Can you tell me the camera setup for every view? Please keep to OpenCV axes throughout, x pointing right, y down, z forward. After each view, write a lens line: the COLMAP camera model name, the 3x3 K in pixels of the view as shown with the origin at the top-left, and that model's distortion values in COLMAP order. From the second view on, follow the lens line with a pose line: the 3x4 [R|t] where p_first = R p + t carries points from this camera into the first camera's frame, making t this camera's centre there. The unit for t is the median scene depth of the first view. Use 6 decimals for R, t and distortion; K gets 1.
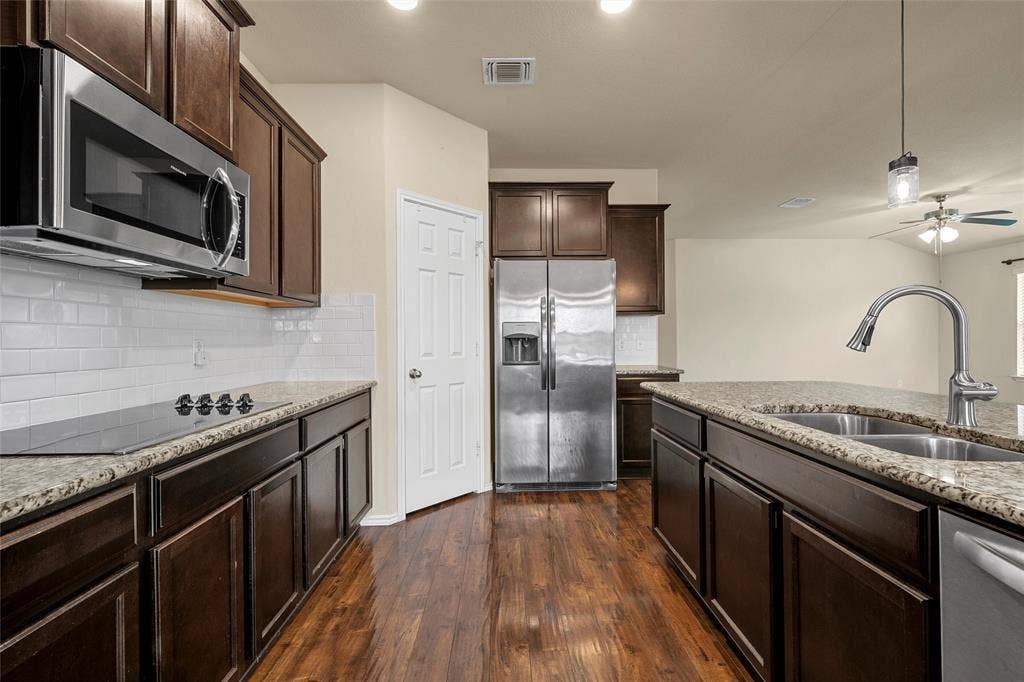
lens RADIAL K [[432.8, 0, 514.4], [0, 432.8, 339.8], [0, 0, 1]] dist [0.000756, 0.000291]
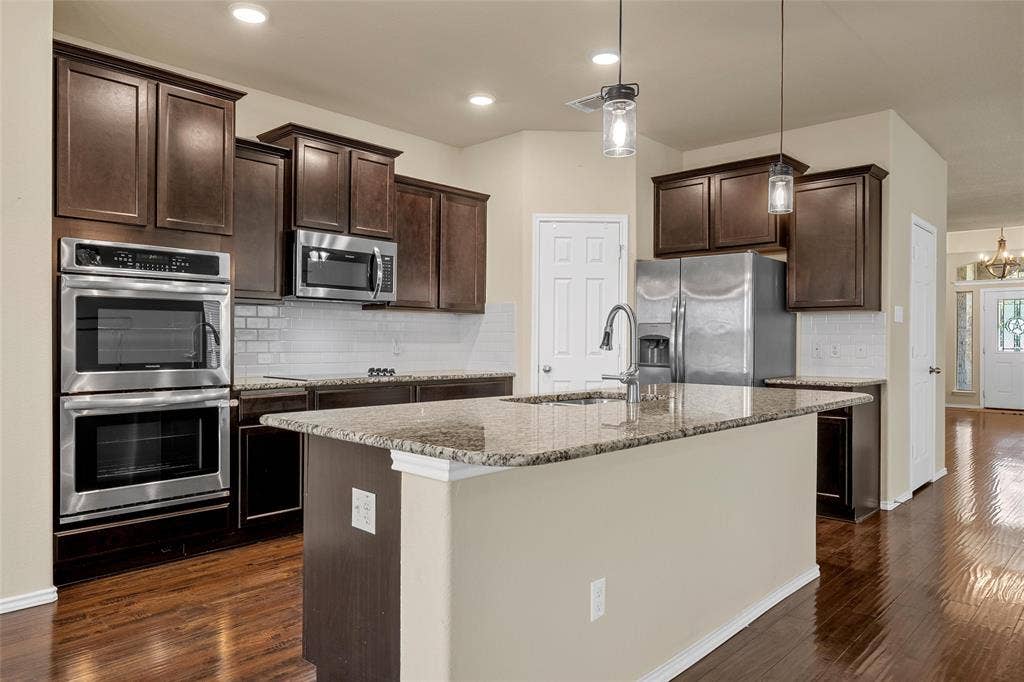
lens RADIAL K [[680.7, 0, 512.6], [0, 680.7, 336.5], [0, 0, 1]] dist [0.003427, 0.001408]
pose [[0.710225, 0.007915, -0.703930, 0.877785], [-0.012561, 0.999920, -0.001430, -0.004084], [0.703863, 0.009858, 0.710268, -0.323500]]
